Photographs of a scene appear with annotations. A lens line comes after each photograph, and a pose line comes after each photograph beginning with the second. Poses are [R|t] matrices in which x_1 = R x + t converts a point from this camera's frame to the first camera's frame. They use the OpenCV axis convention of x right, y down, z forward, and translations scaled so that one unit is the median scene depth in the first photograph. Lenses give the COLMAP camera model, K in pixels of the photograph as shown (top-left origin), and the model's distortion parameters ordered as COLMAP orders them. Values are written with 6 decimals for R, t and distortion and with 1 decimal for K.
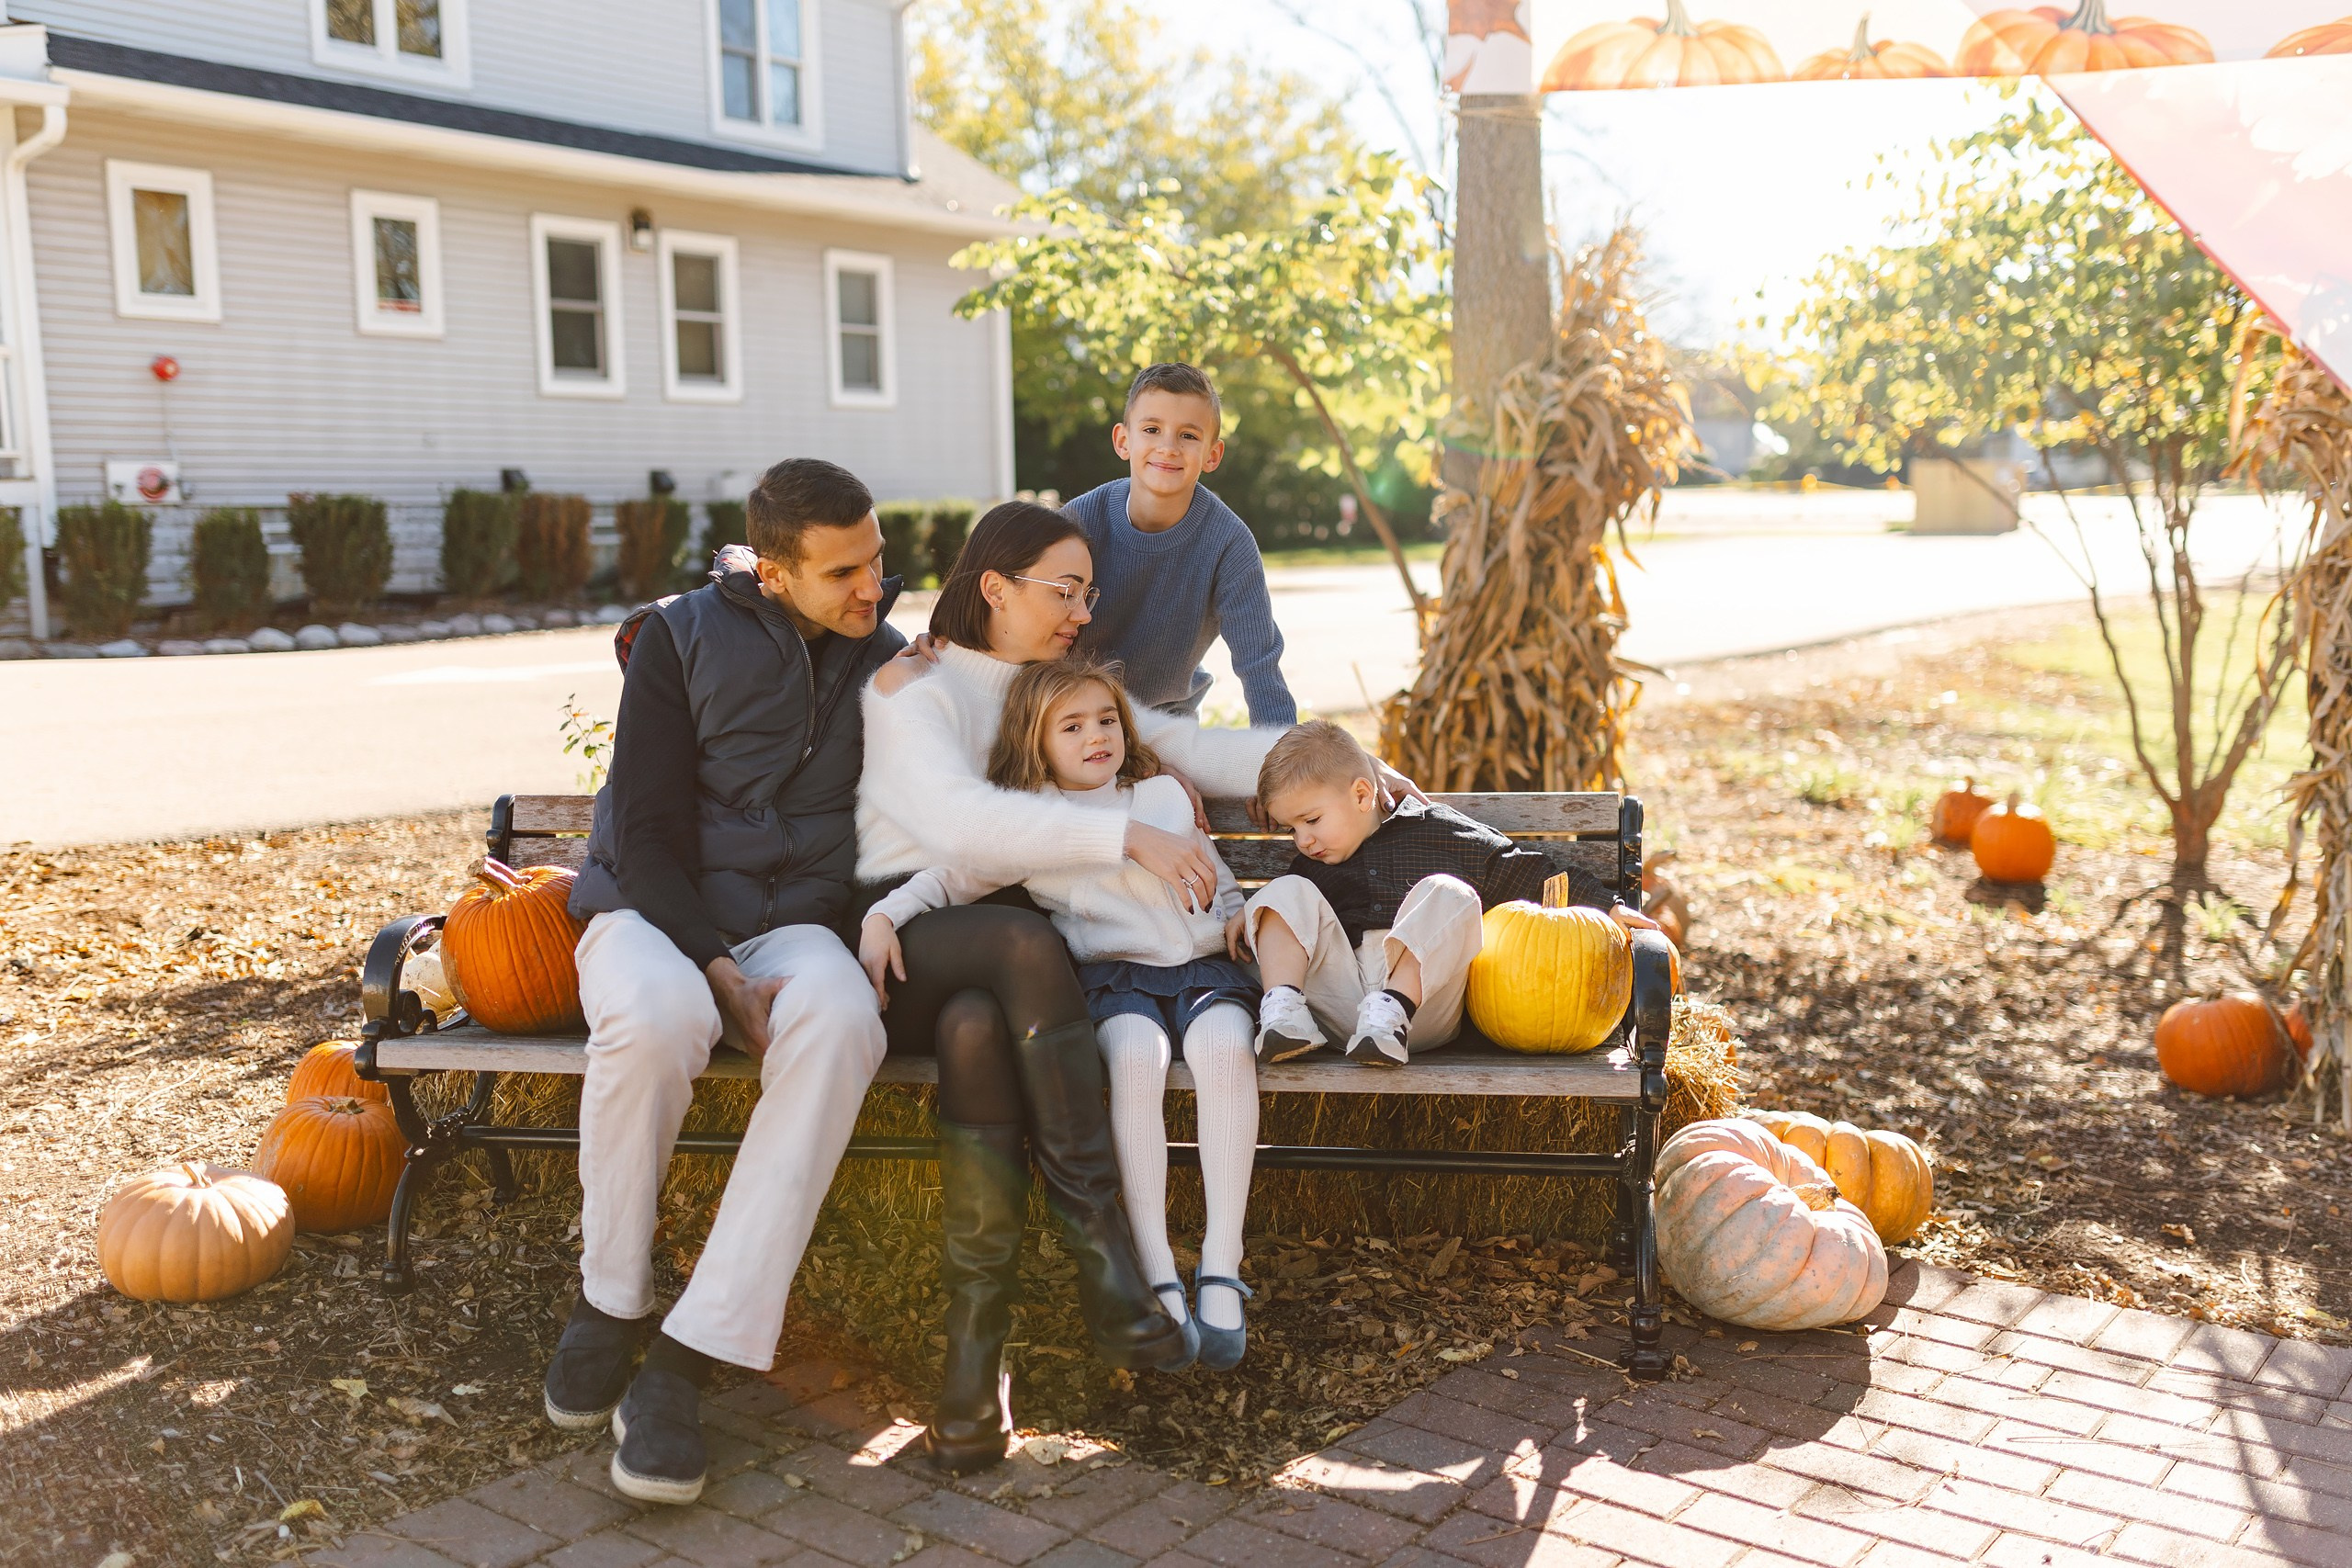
lens RADIAL K [[2195.3, 0, 1193.6], [0, 2195.3, 816.4], [0, 0, 1]] dist [-0.000476, 0.007721]
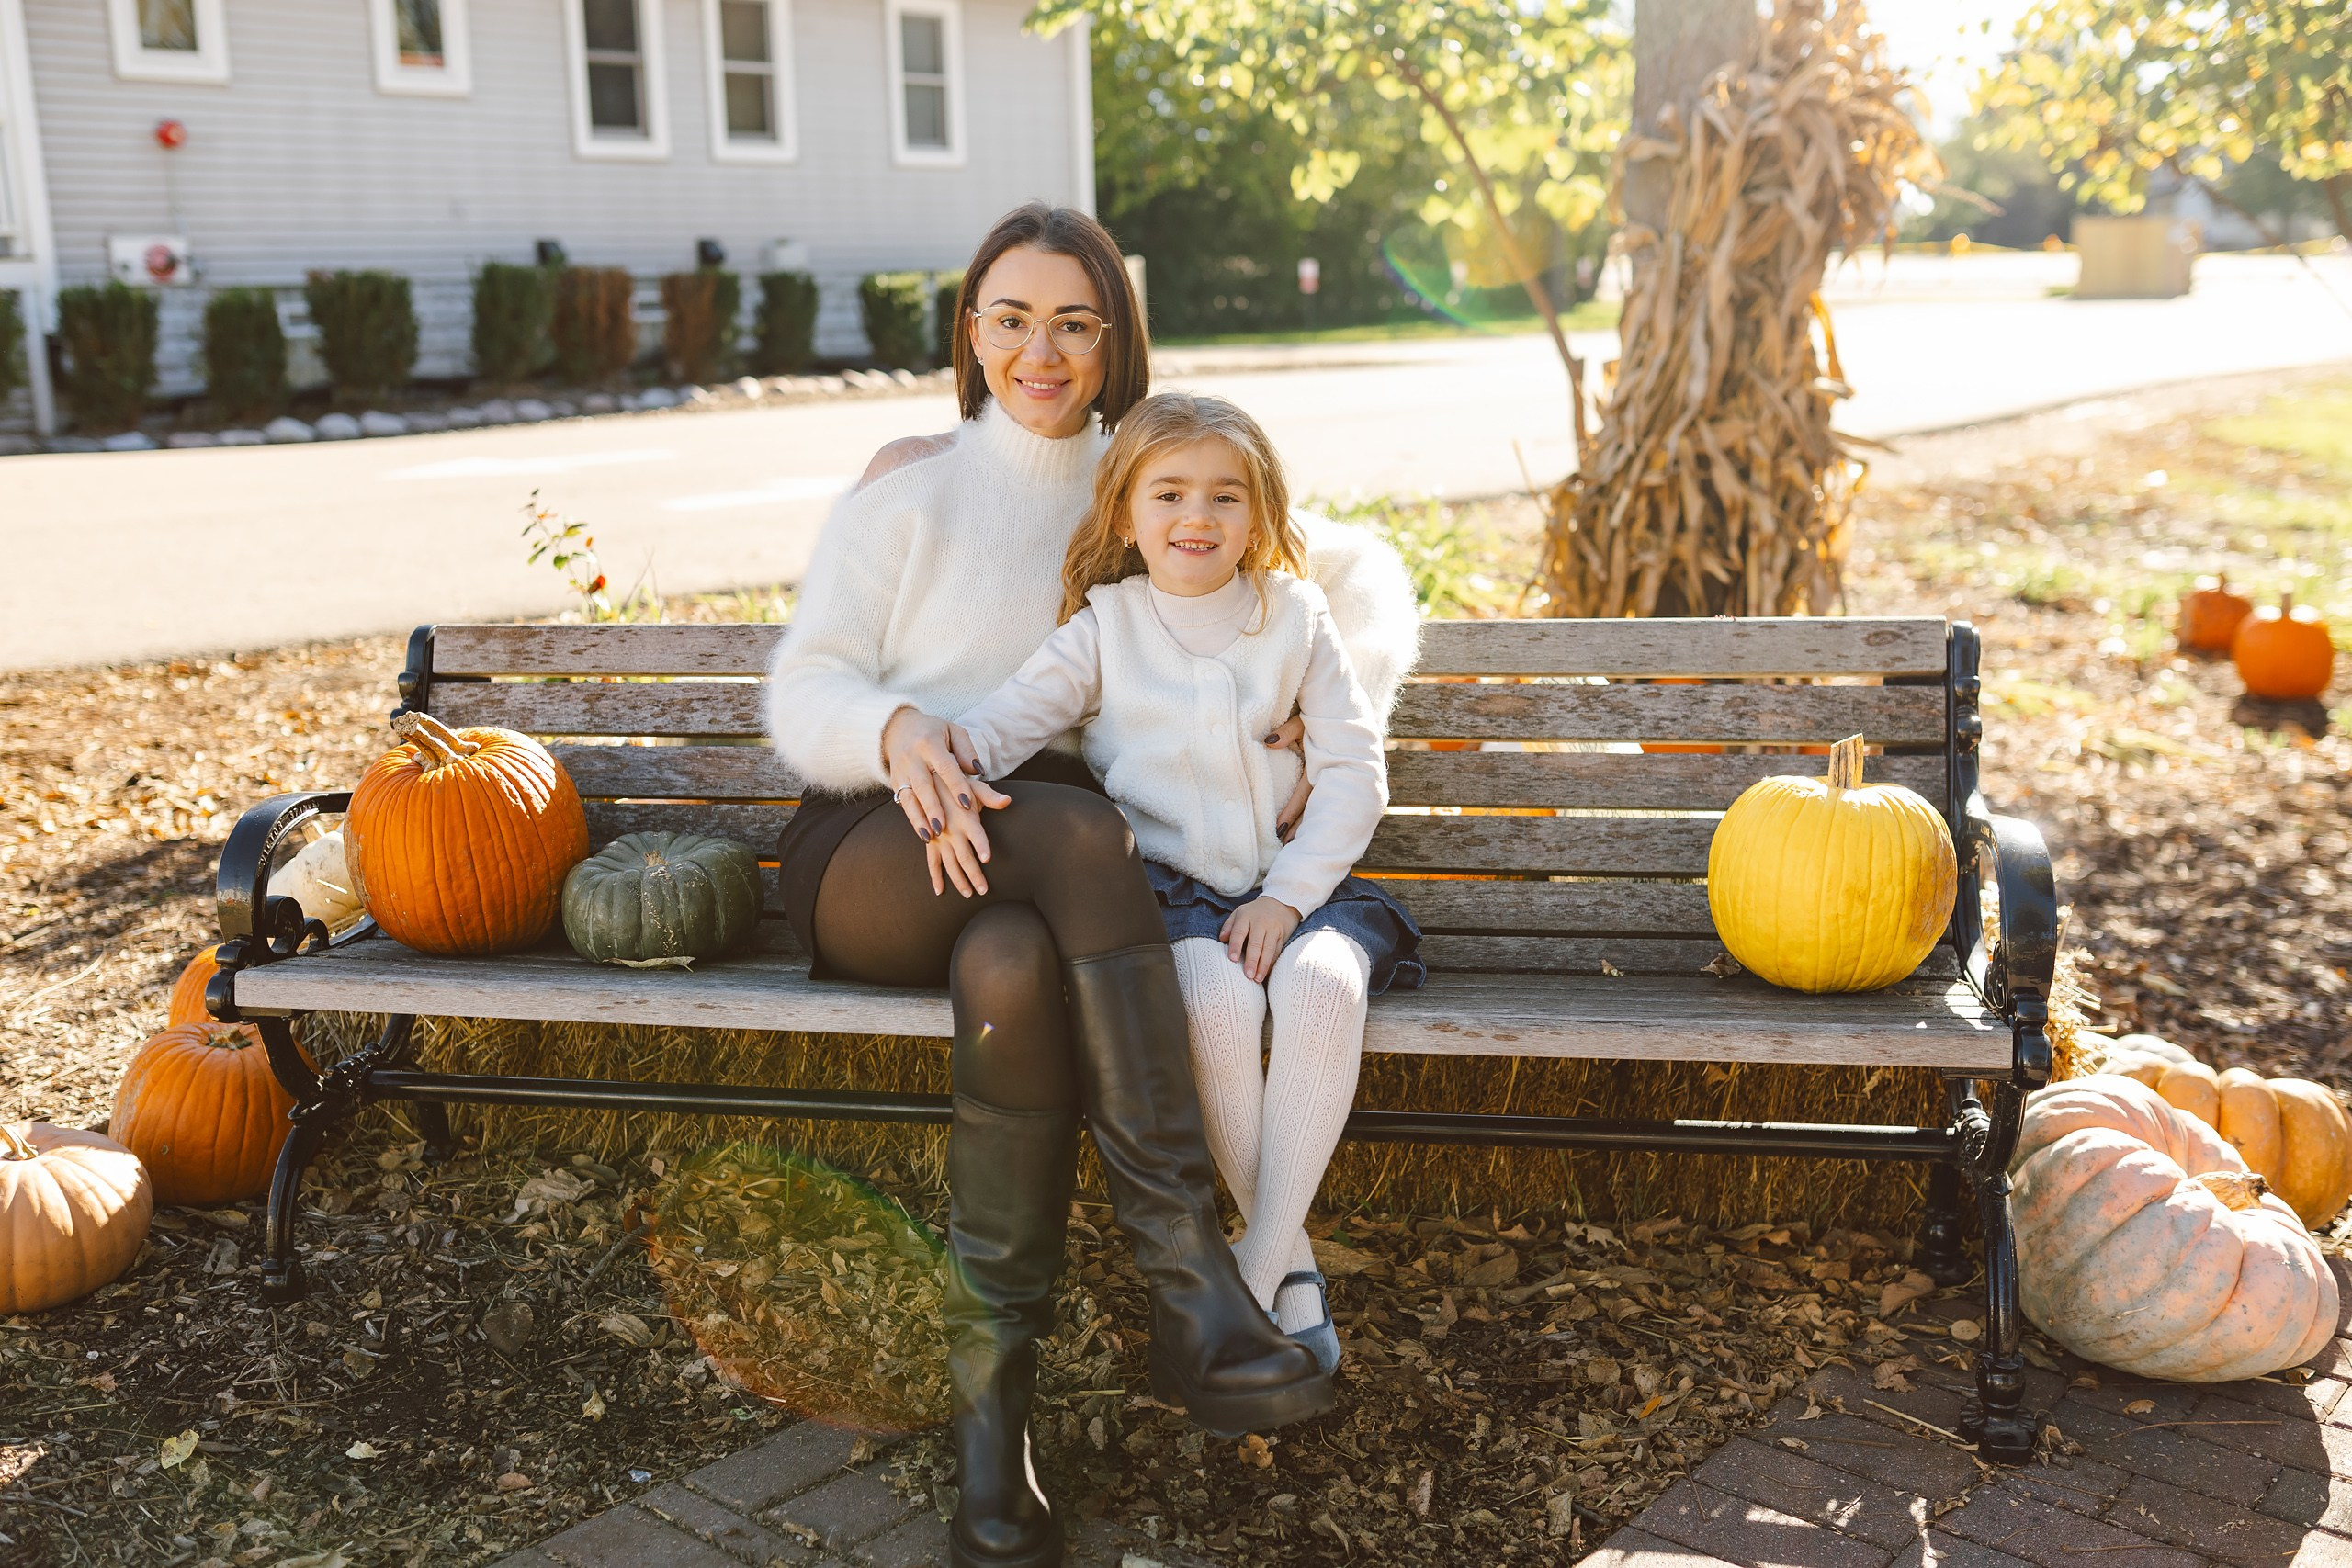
lens RADIAL K [[2336.7, 0, 1168.1], [0, 2336.7, 780.2], [0, 0, 1]] dist [-0.064374, 0.096401]
pose [[0.998643, -0.002057, -0.052031, -0.010123], [0.005805, 0.997389, 0.071987, -0.007322], [0.051747, -0.072191, 0.996048, 0.123155]]
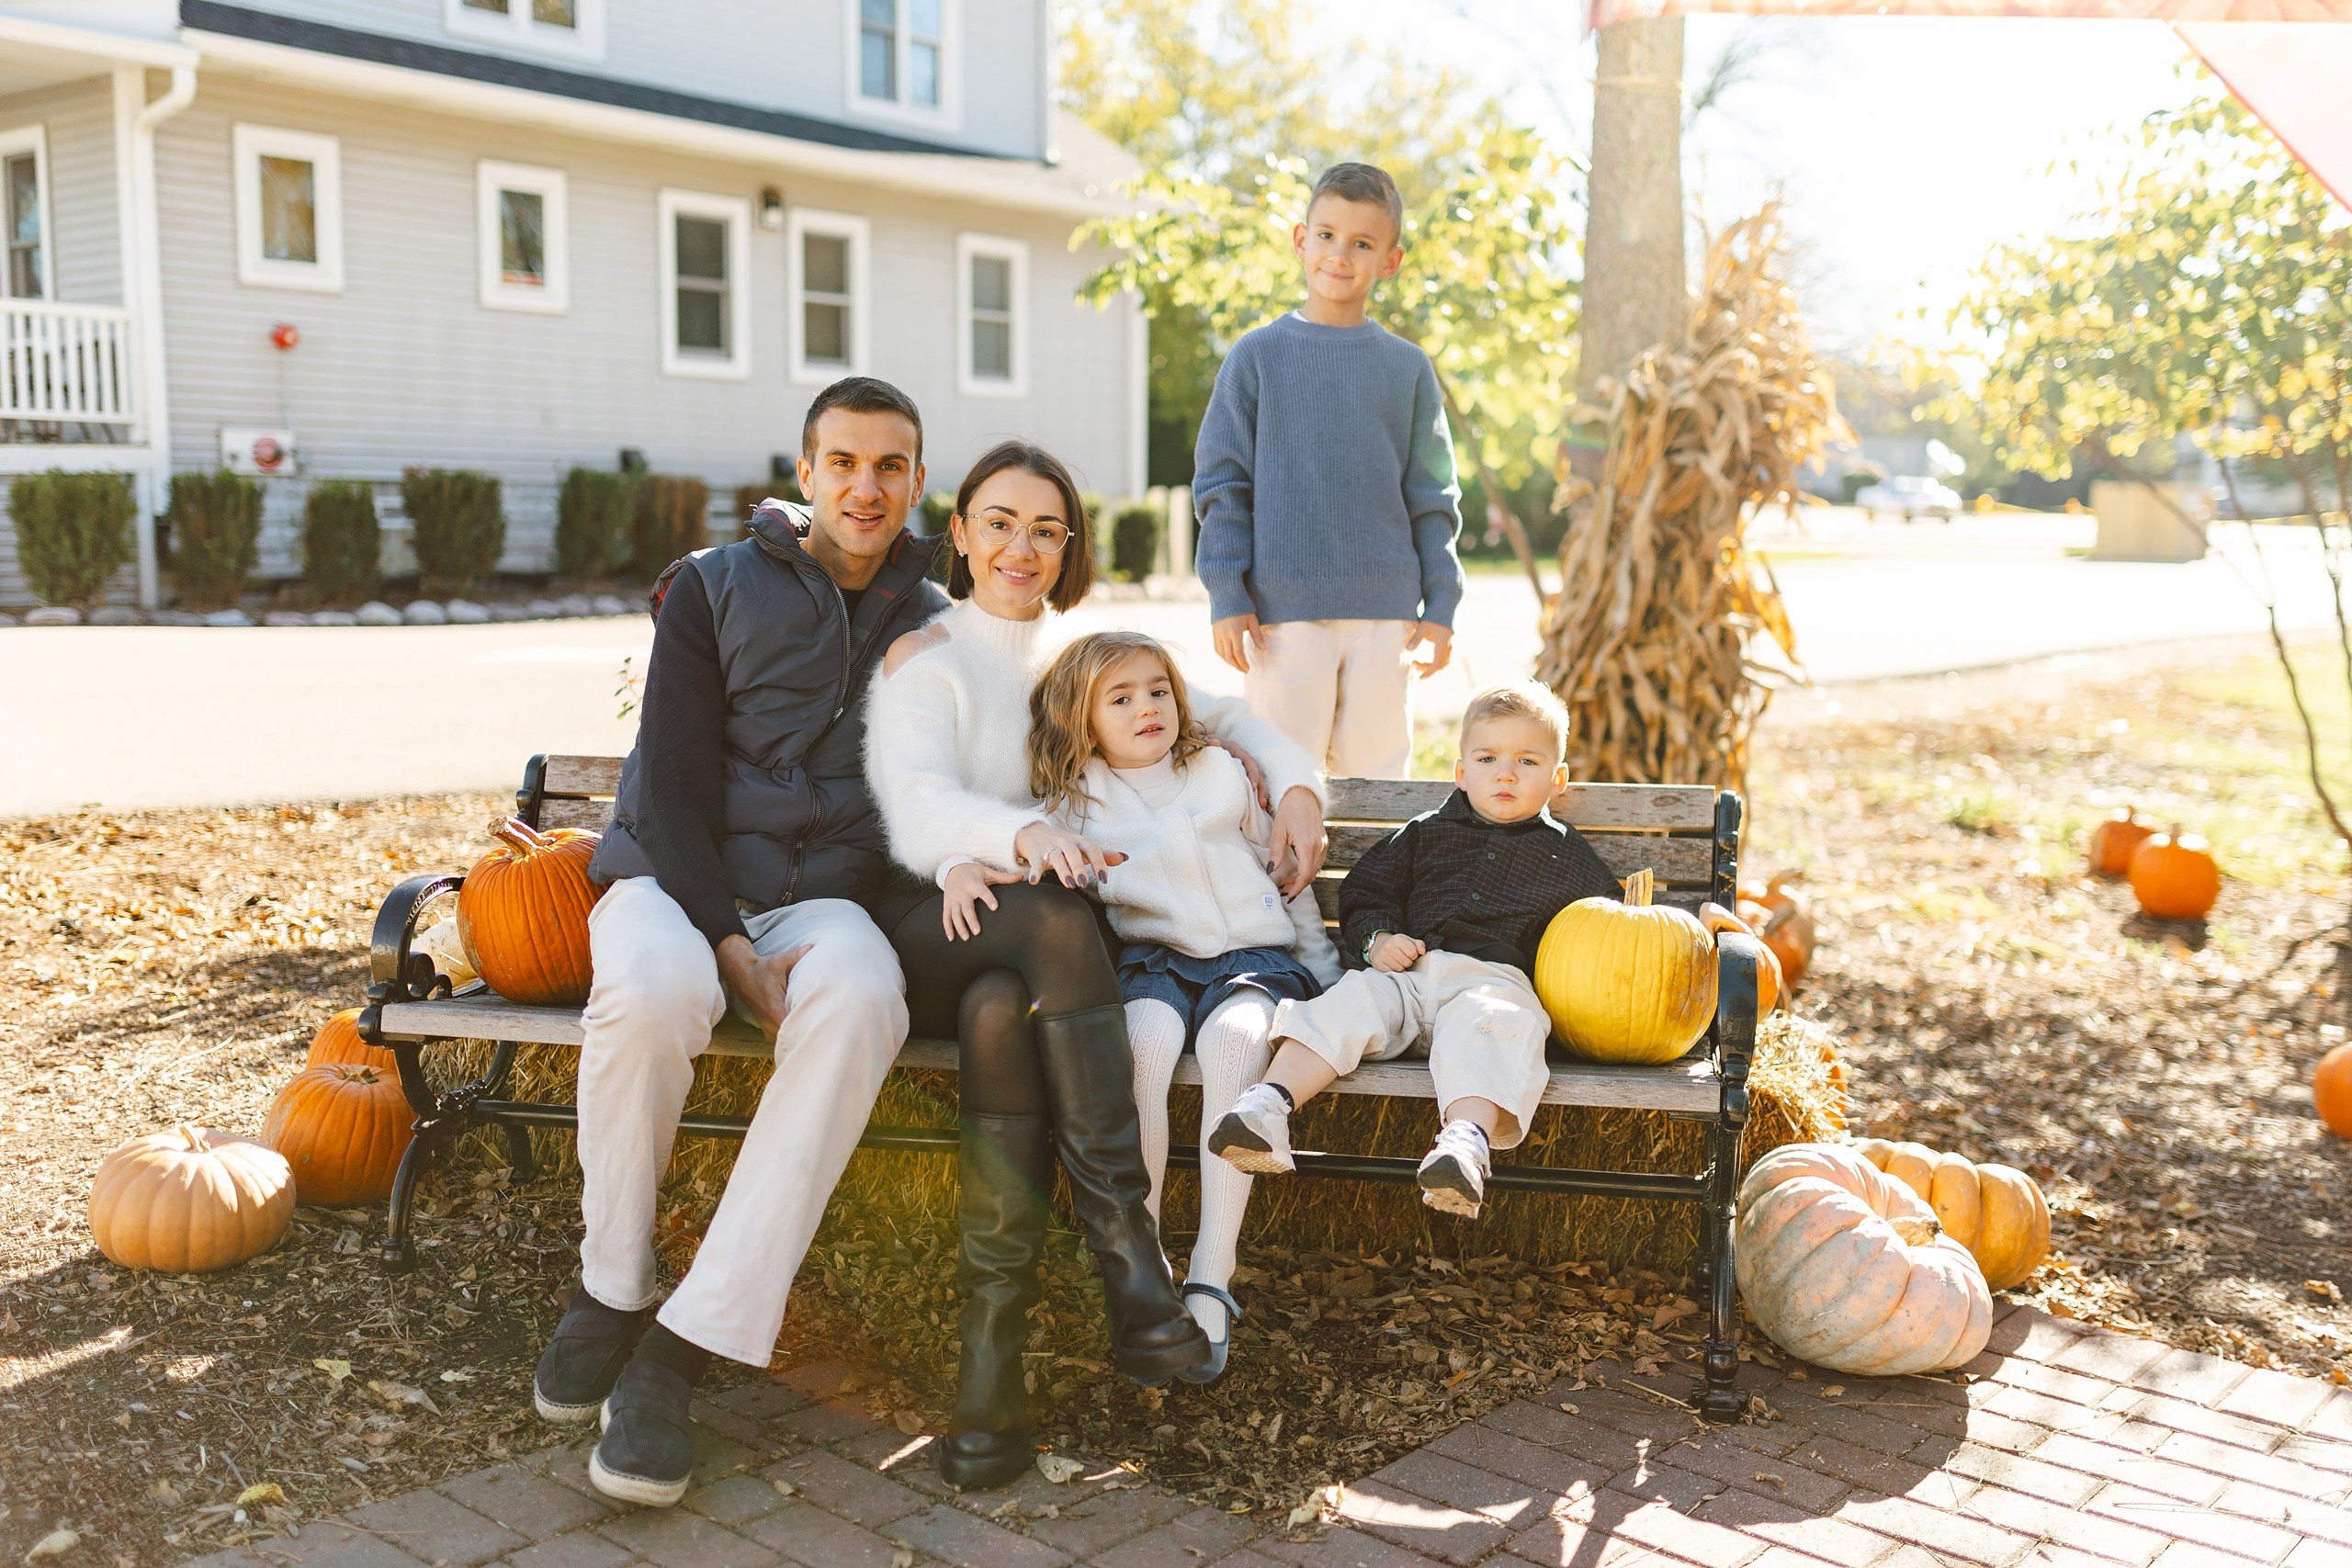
lens RADIAL K [[2270.6, 0, 1220.2], [0, 2270.6, 796.9], [0, 0, 1]] dist [0.002734, 0.004463]
pose [[0.998340, 0.031982, -0.047890, 0.016466], [-0.032686, 0.999368, -0.013996, 0.007201], [0.047412, 0.015538, 0.998755, 0.017477]]
